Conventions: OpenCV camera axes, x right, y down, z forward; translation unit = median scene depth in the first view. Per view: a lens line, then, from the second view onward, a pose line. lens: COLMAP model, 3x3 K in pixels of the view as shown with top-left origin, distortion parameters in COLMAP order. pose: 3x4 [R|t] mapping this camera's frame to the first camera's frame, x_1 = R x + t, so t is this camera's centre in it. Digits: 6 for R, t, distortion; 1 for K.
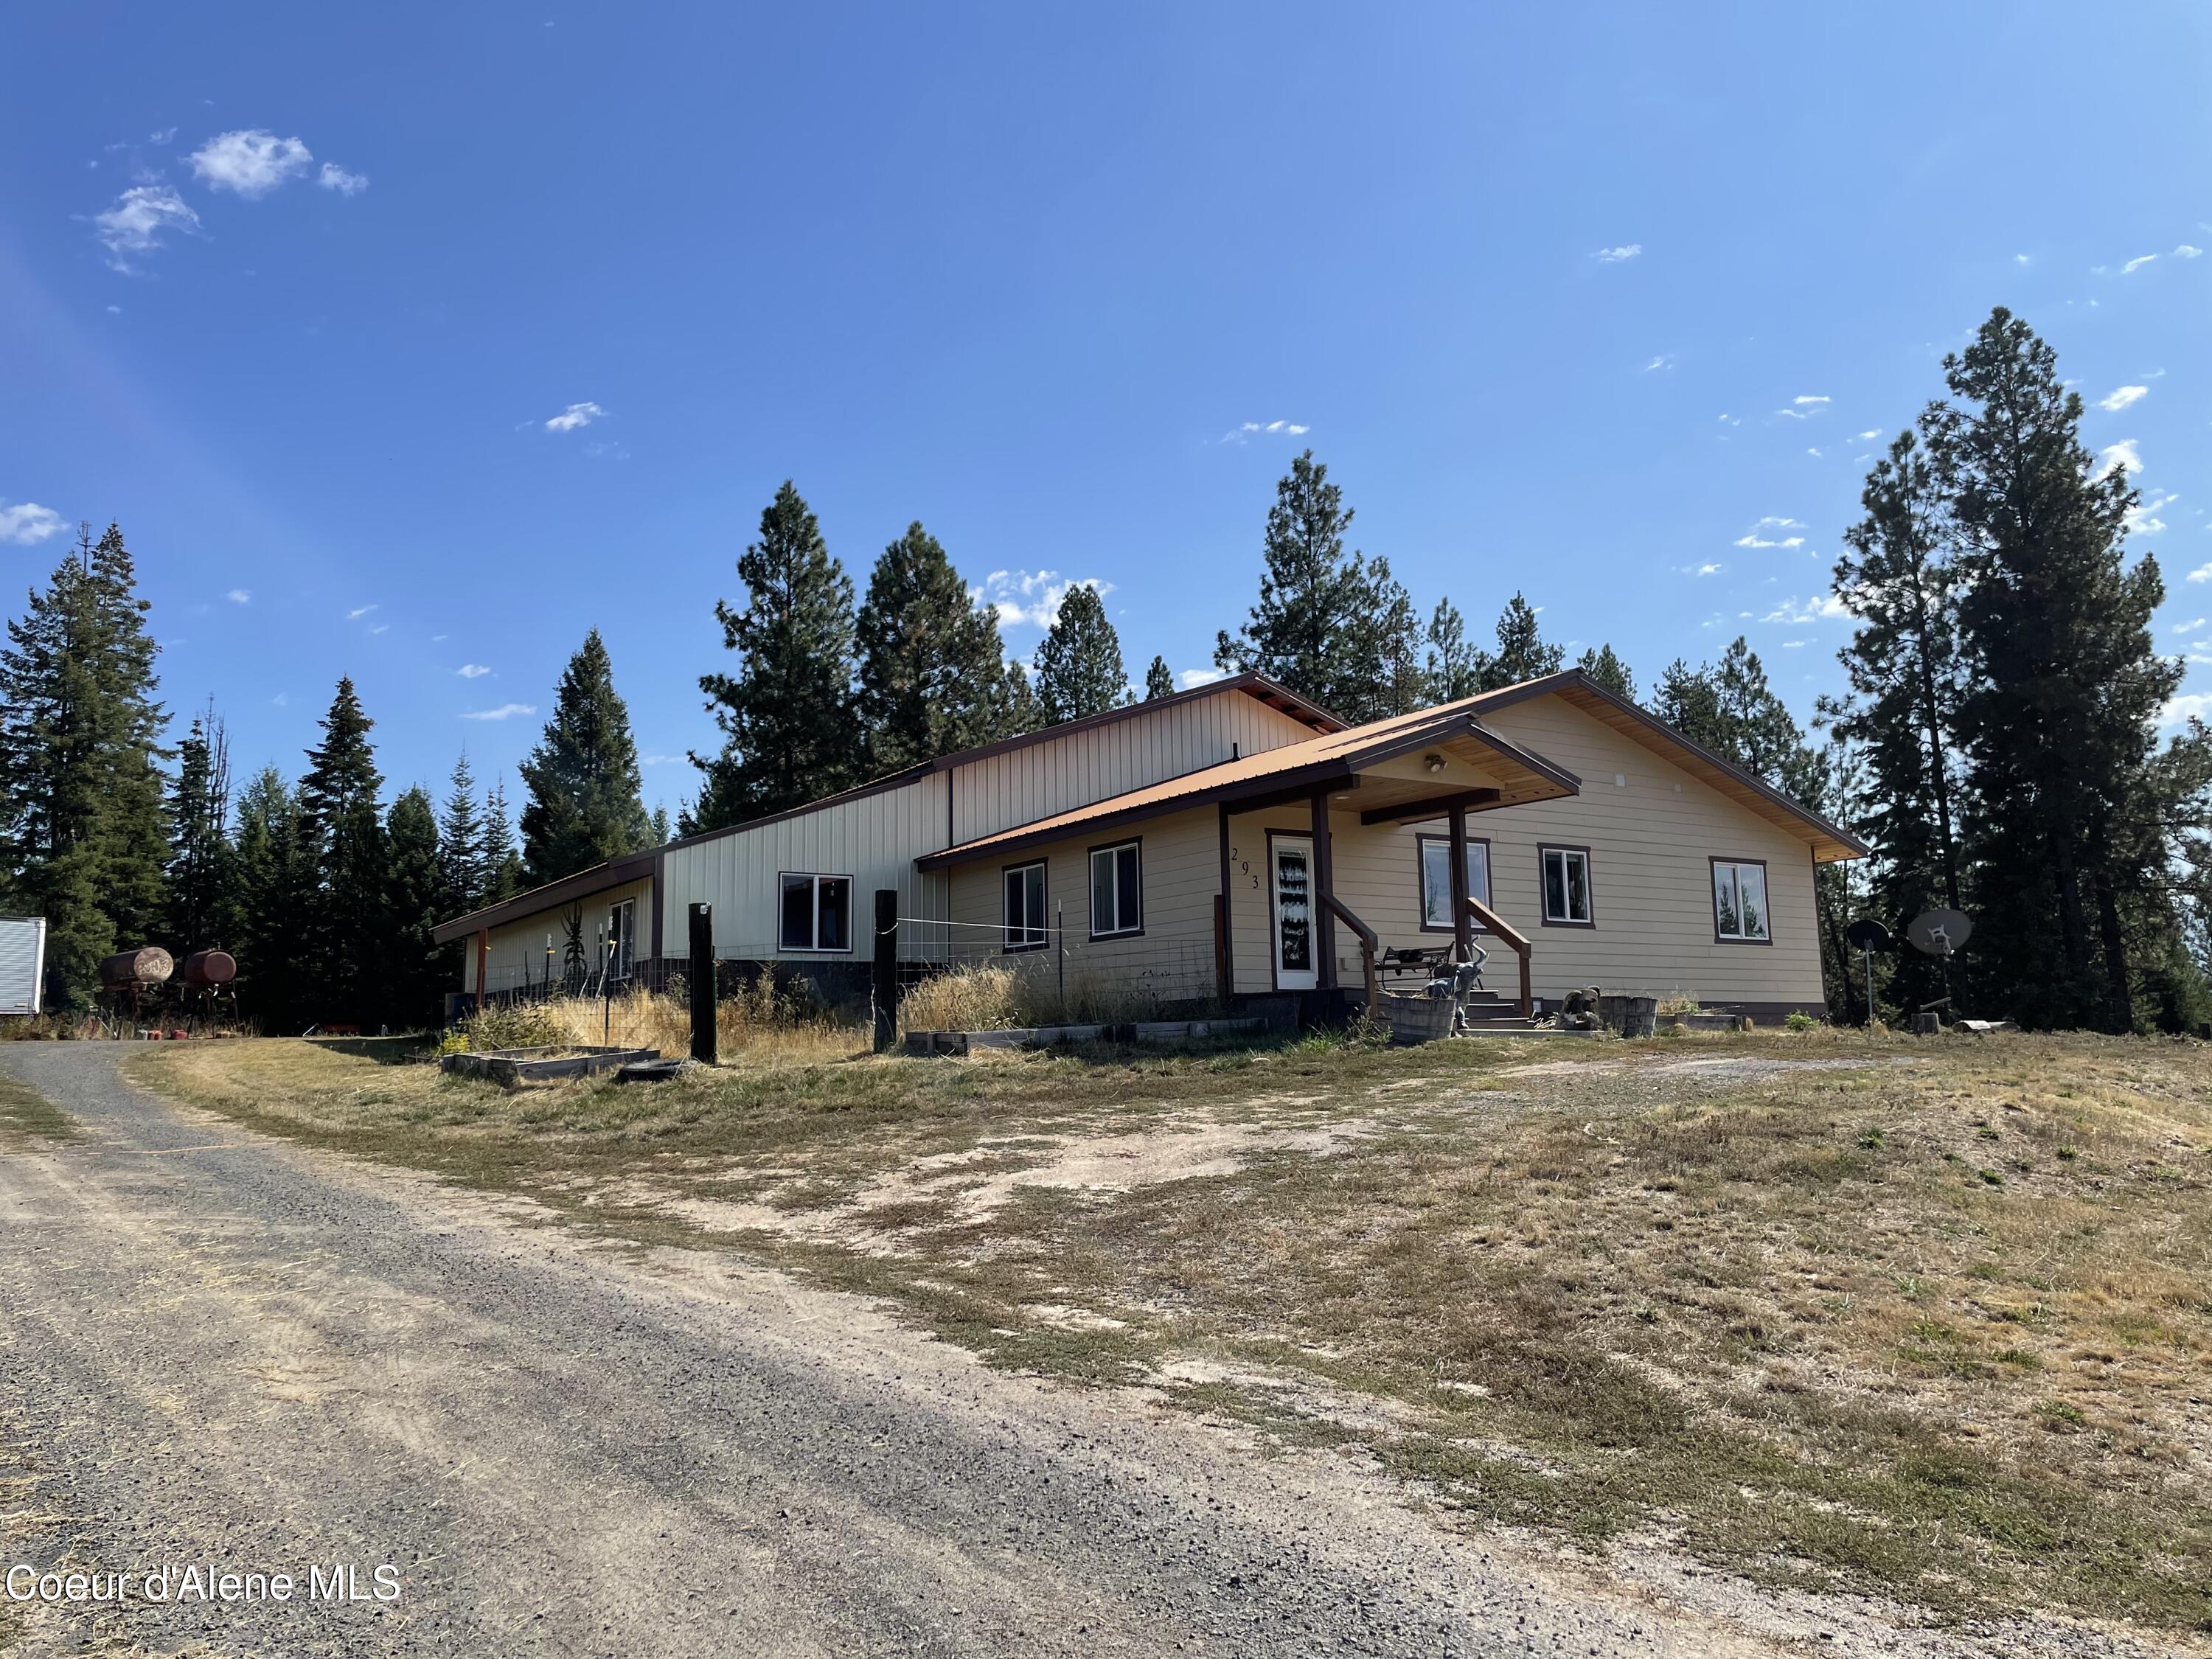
lens RADIAL K [[1670.6, 0, 1106.5], [0, 1670.6, 813.8], [0, 0, 1]] dist [0.002614, -0.005771]
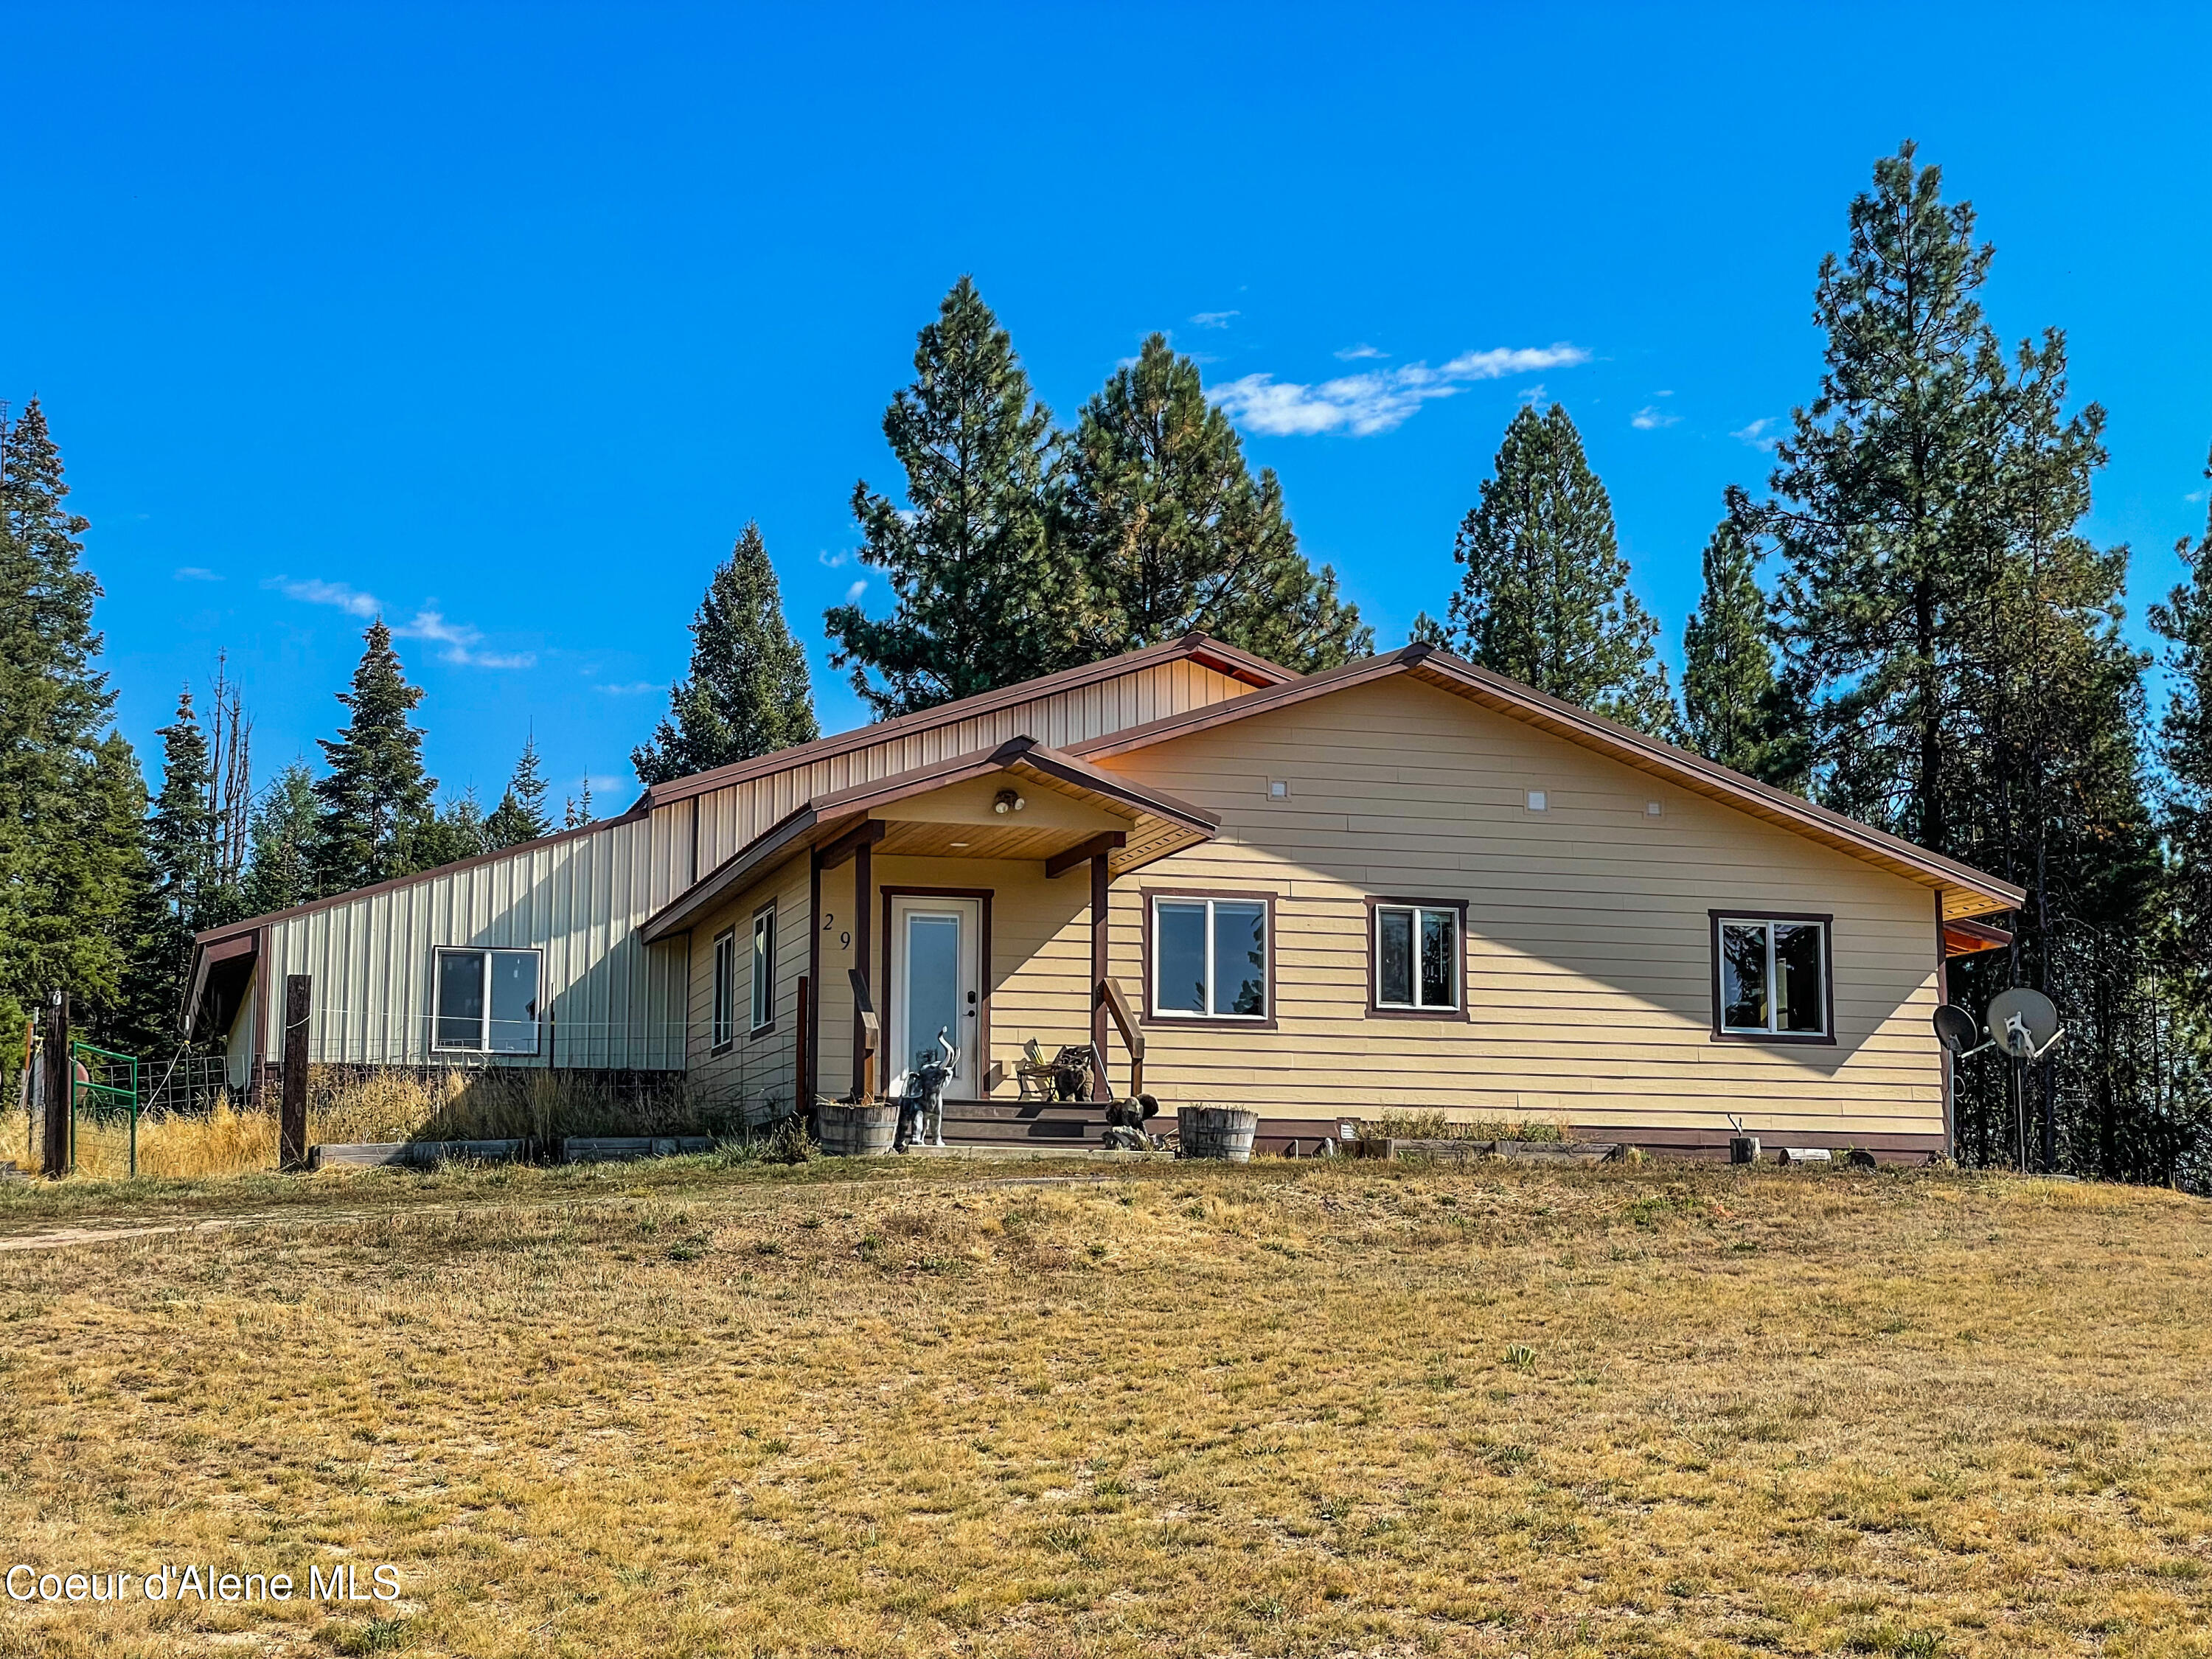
lens RADIAL K [[3372.1, 0, 1105.9], [0, 3372.1, 836.6], [0, 0, 1]] dist [0.015632, 0.000000]
pose [[0.953359, -0.018701, -0.301260, 0.200031], [0.022428, 0.999709, 0.008919, -0.007760], [0.301005, -0.015260, 0.953500, -0.127798]]
